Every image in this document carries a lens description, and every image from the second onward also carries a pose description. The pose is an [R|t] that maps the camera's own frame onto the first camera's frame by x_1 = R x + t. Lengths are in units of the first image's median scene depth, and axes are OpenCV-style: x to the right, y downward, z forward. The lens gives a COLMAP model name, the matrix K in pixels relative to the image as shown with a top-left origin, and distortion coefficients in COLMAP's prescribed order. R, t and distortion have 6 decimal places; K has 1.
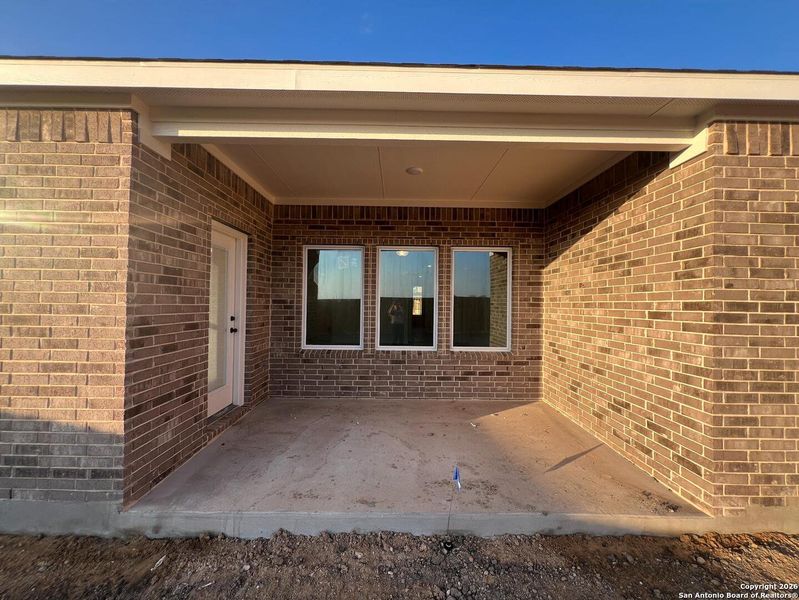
lens RADIAL K [[319.5, 0, 398.2], [0, 319.5, 299.3], [0, 0, 1]] dist [-0.002371, -0.000224]
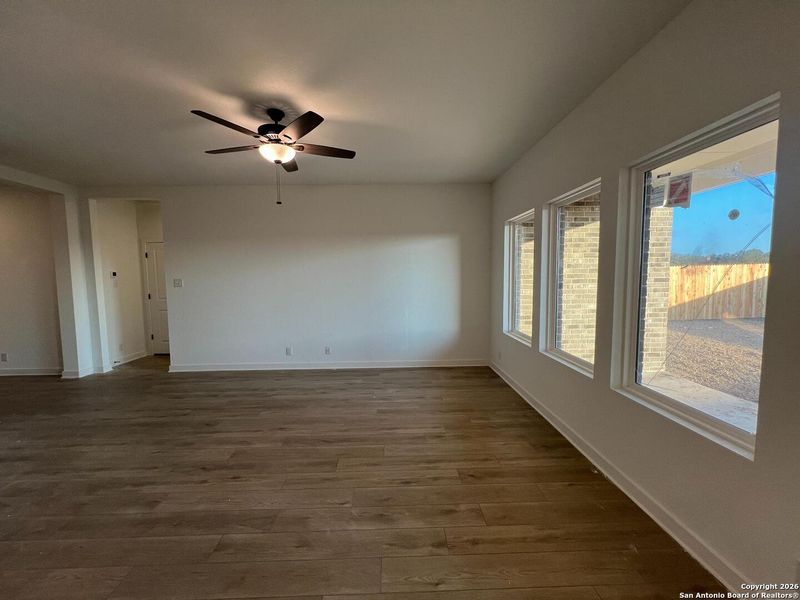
lens RADIAL K [[319.9, 0, 396.1], [0, 319.9, 299.2], [0, 0, 1]] dist [-0.002371, -0.000224]
pose [[-0.014565, -0.085725, 0.996212, -1.147534], [-0.000717, 0.996319, 0.085724, -0.031412], [-0.999894, 0.000534, -0.014572, 2.736621]]
